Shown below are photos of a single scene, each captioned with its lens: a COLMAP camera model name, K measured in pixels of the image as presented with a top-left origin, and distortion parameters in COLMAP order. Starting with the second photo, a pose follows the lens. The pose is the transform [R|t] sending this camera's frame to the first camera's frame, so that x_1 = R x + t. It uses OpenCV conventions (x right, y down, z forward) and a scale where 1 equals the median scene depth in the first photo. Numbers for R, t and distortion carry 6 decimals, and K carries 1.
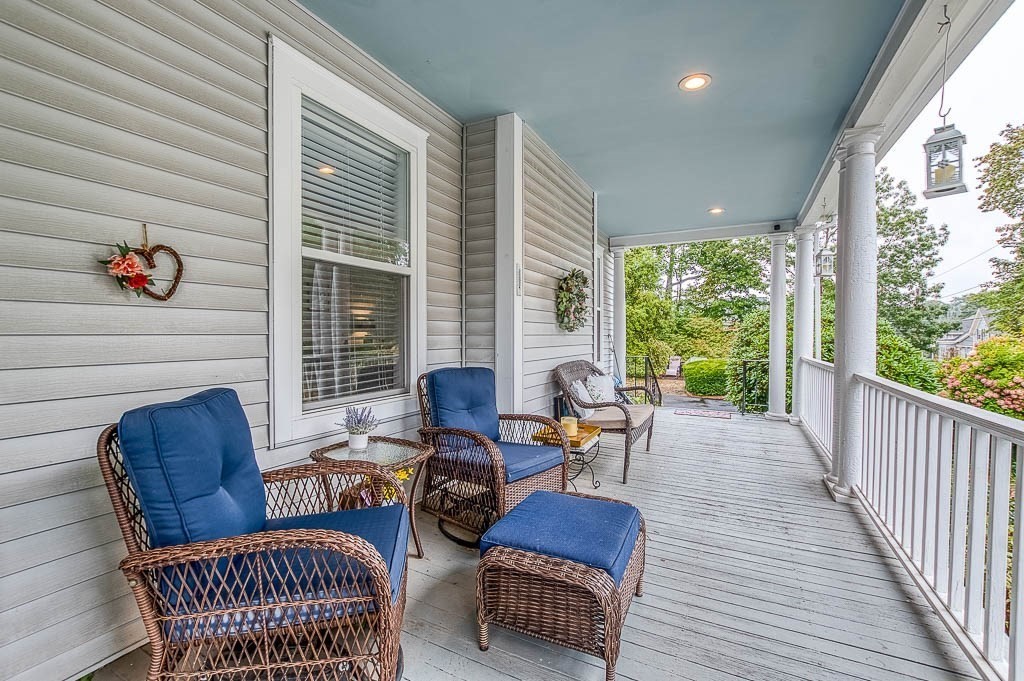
lens RADIAL K [[441.2, 0, 528.8], [0, 441.2, 341.0], [0, 0, 1]] dist [0.010537, -0.001082]
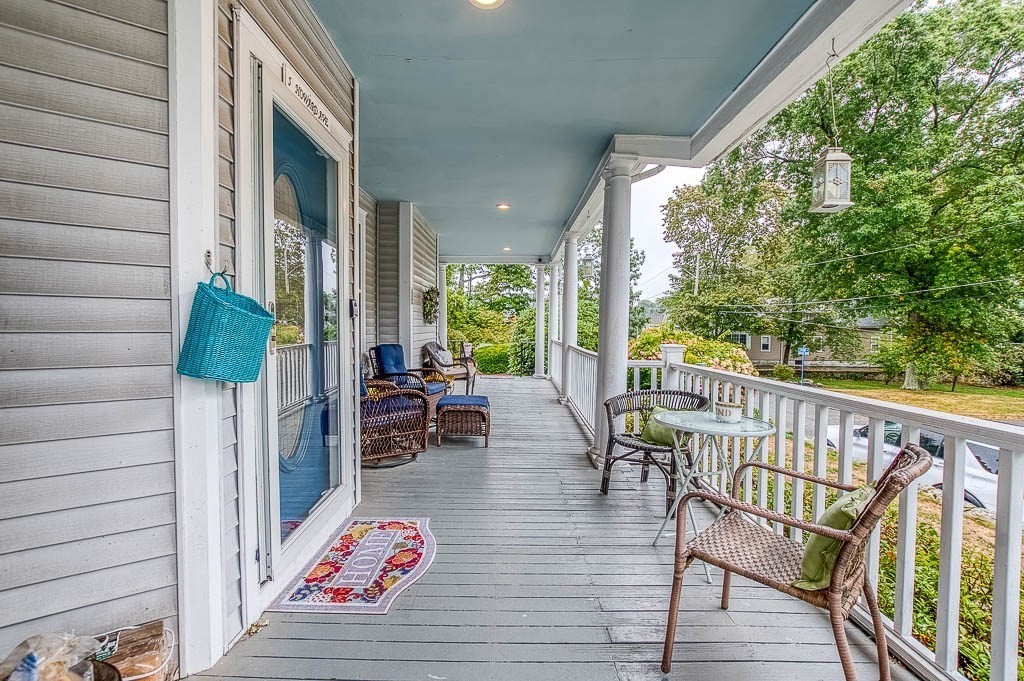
lens RADIAL K [[441.2, 0, 512.6], [0, 441.2, 340.9], [0, 0, 1]] dist [0.010537, -0.001082]
pose [[0.904488, -0.007402, 0.426435, -0.169842], [-0.003211, 0.999703, 0.024163, 0.000230], [-0.426487, -0.023224, 0.904195, -0.323965]]
